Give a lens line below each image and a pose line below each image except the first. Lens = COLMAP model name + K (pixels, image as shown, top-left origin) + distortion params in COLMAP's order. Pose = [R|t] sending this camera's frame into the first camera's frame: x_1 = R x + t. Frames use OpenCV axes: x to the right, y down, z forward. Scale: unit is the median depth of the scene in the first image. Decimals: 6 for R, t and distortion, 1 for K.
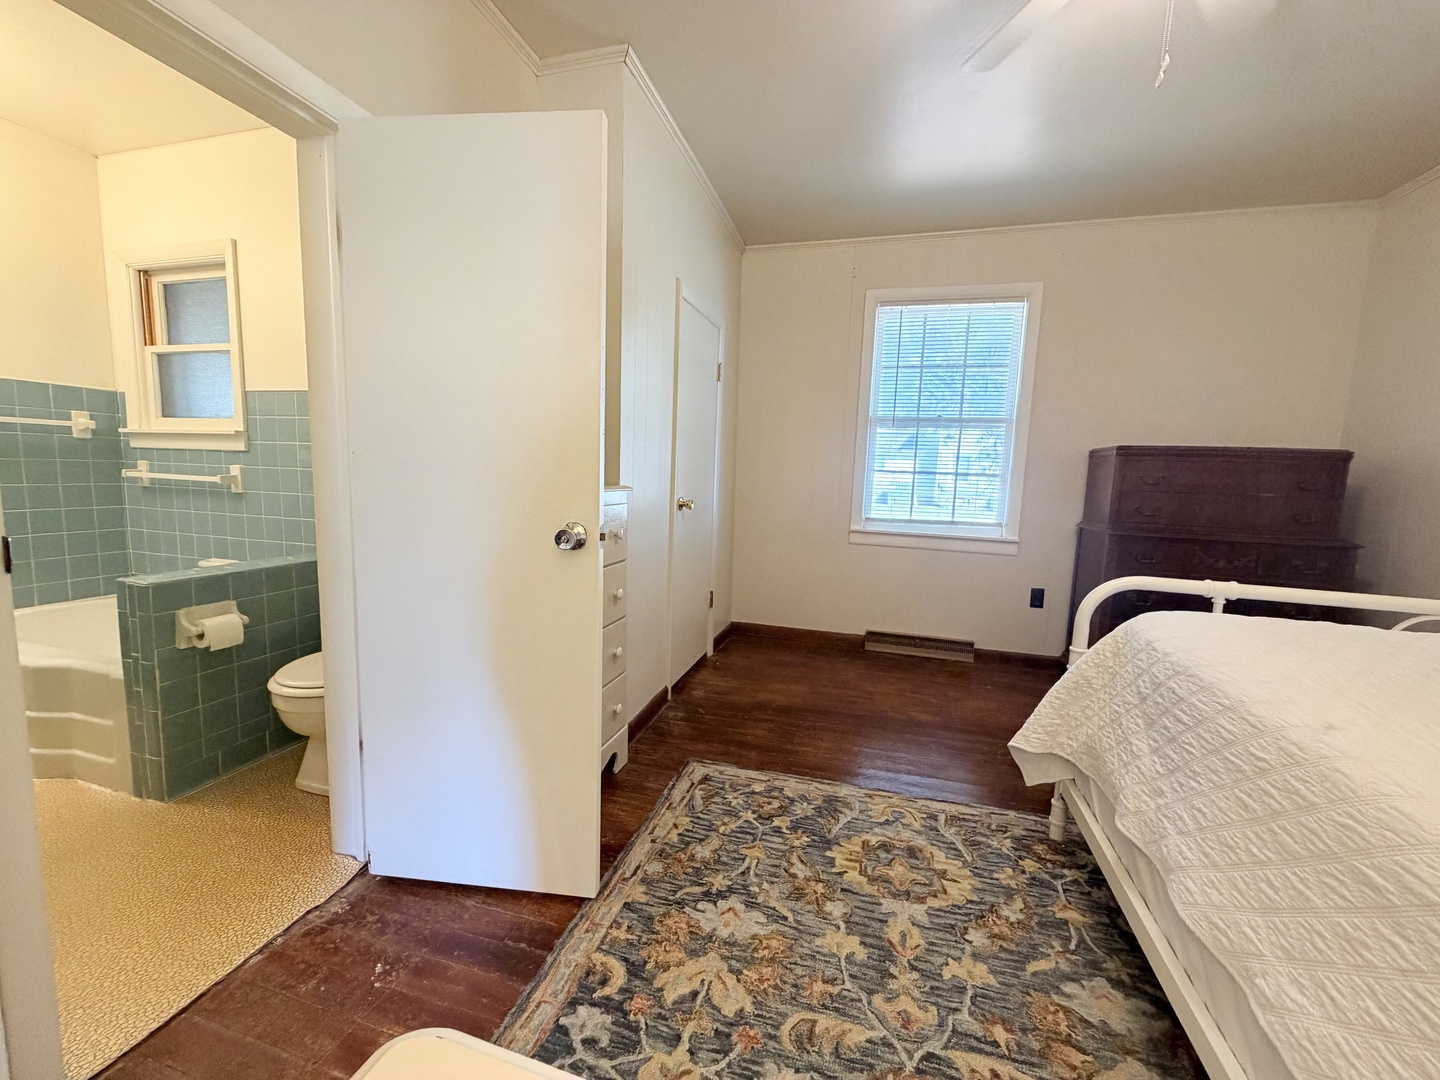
lens RADIAL K [[574.3, 0, 716.5], [0, 574.3, 540.4], [0, 0, 1]] dist [-0.000253, 0.000565]
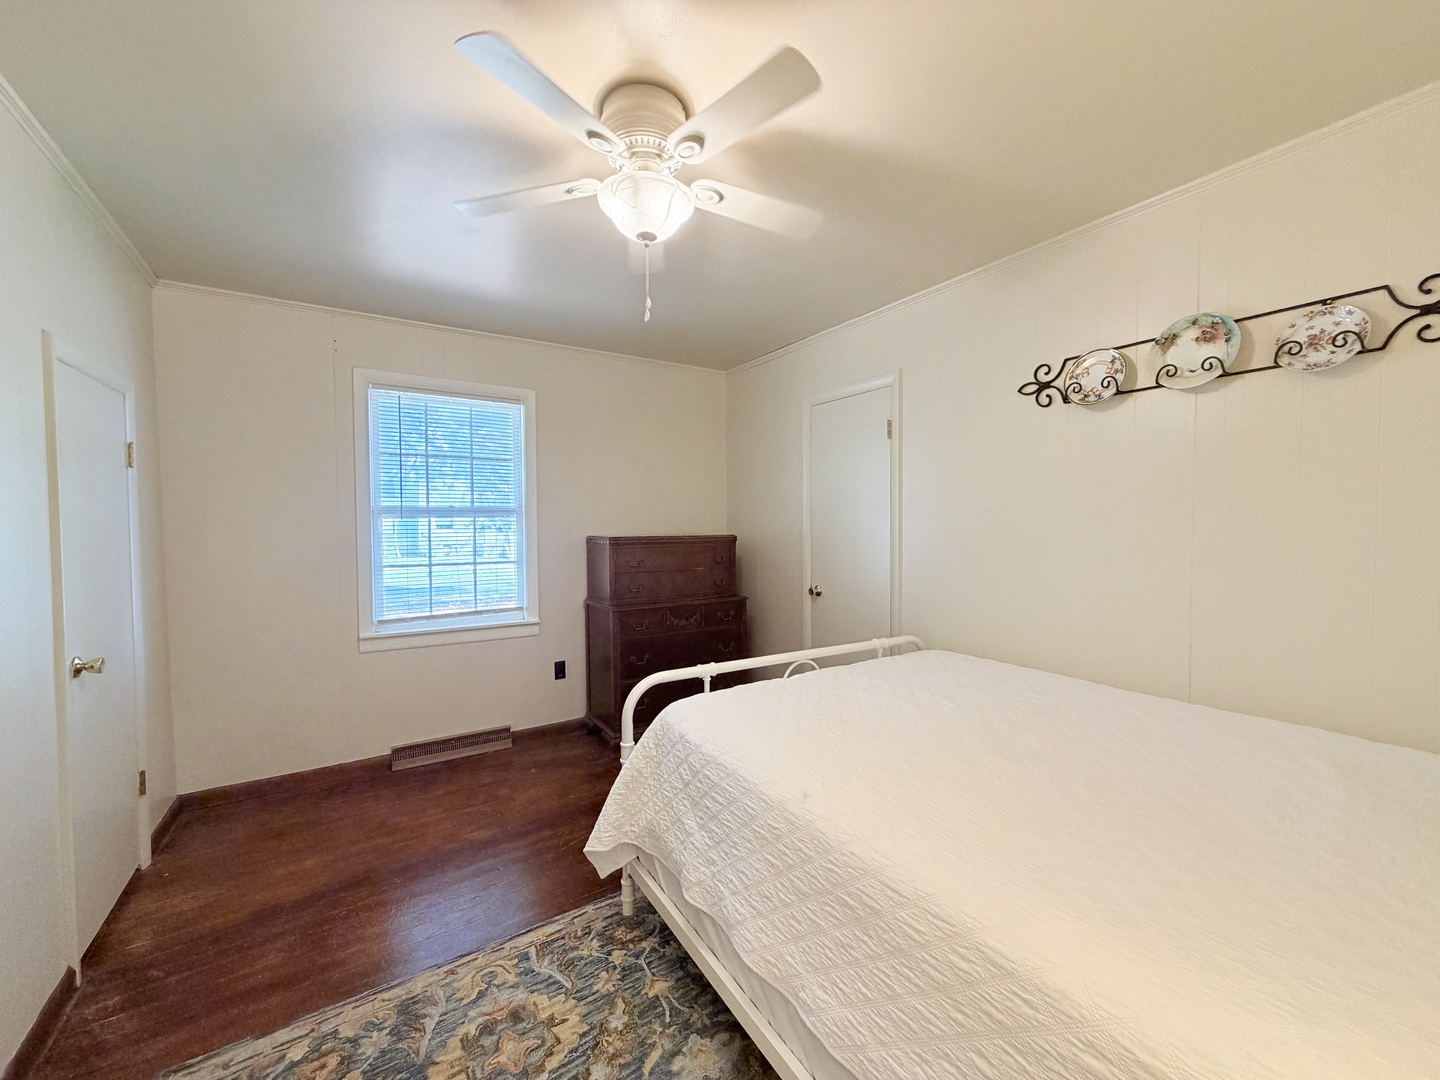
lens RADIAL K [[574.3, 0, 716.5], [0, 574.3, 540.4], [0, 0, 1]] dist [-0.000253, 0.000565]
pose [[0.662350, -0.063115, 0.746531, -0.103635], [0.118160, 0.992775, -0.020902, -0.186515], [-0.739818, 0.102055, 0.665022, 0.045632]]
